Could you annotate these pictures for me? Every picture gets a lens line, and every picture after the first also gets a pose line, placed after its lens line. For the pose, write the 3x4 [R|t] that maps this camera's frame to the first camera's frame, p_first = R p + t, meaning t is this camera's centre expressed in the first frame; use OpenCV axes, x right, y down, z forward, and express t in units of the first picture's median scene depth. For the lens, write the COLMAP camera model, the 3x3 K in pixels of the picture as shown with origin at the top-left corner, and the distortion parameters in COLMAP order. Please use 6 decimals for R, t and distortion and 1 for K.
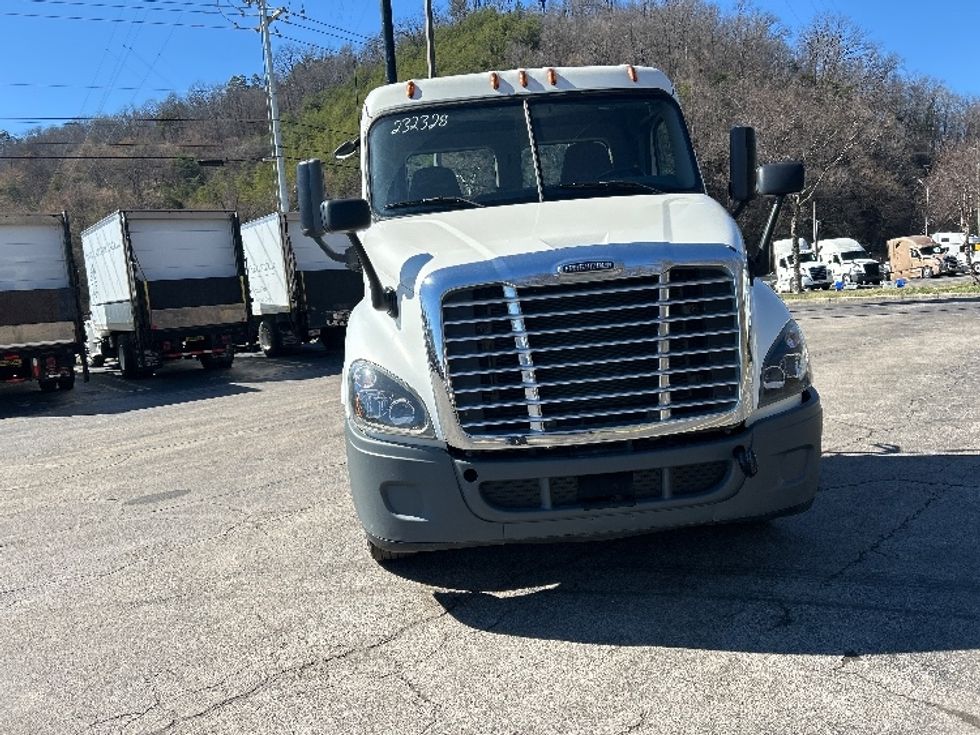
lens RADIAL K [[742.9, 0, 433.9], [0, 742.9, 364.5], [0, 0, 1]] dist [0.031679, -0.000177]
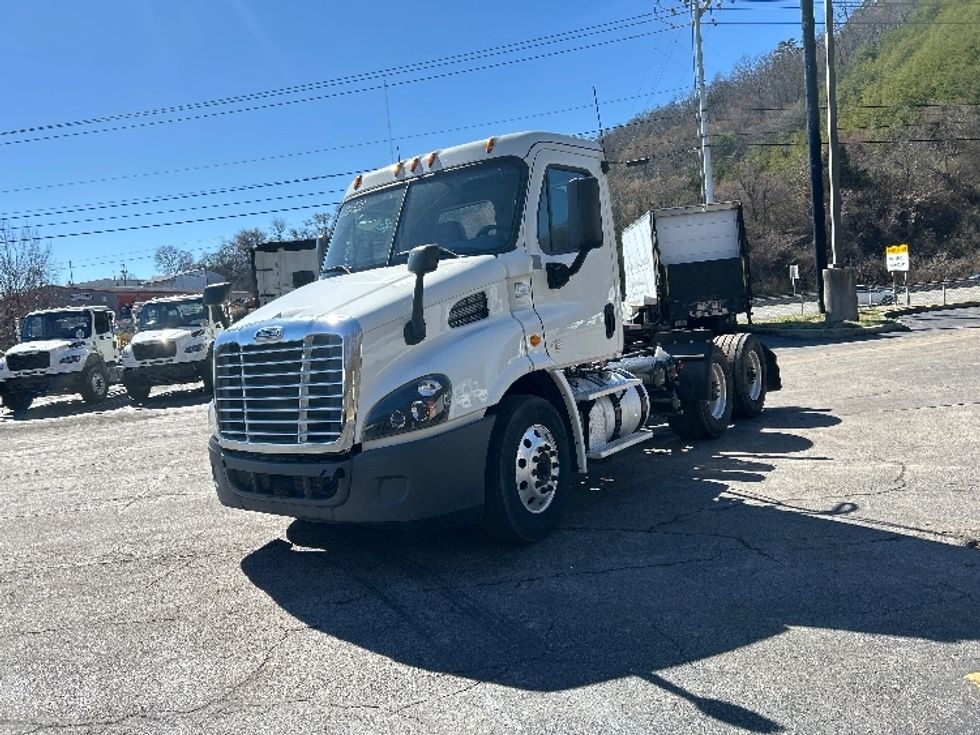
lens RADIAL K [[763.3, 0, 481.4], [0, 763.3, 332.7], [0, 0, 1]] dist [-0.026890, -0.000370]
pose [[0.776516, 0.020170, -0.629775, 1.387290], [-0.022570, 0.999736, 0.004190, -0.139043], [0.629693, 0.010960, 0.776767, 0.077819]]
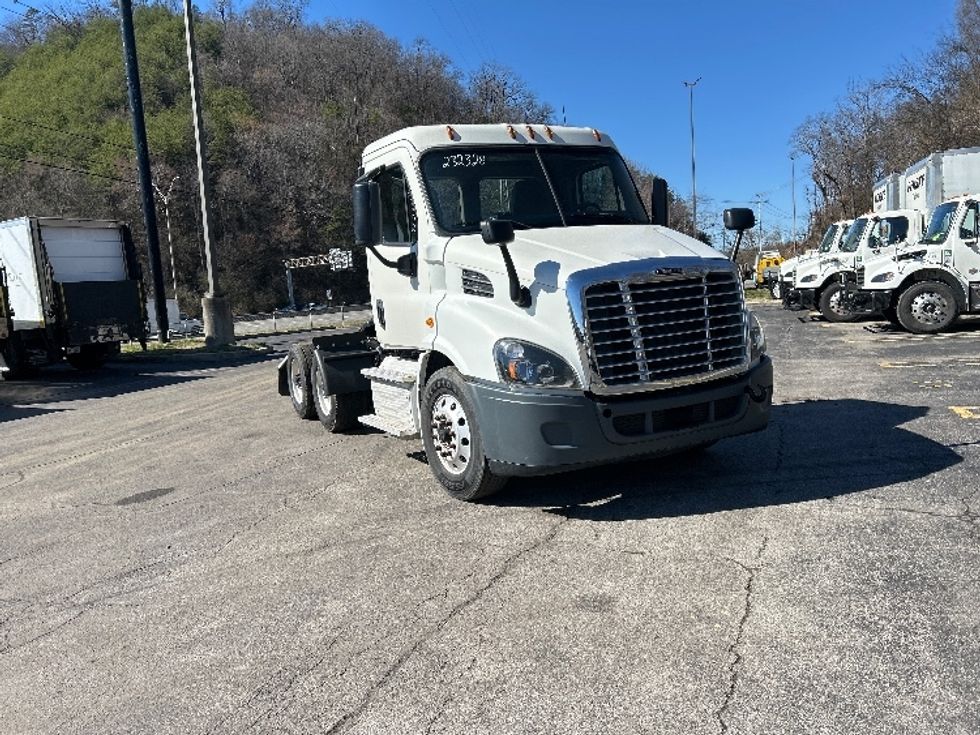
lens RADIAL K [[741.8, 0, 449.4], [0, 741.8, 369.5], [0, 0, 1]] dist [0.050272, -0.002743]
pose [[0.922130, -0.031566, 0.385590, -0.742176], [0.038364, 0.999214, -0.009949, 0.062276], [-0.384973, 0.023967, 0.922617, -0.214122]]
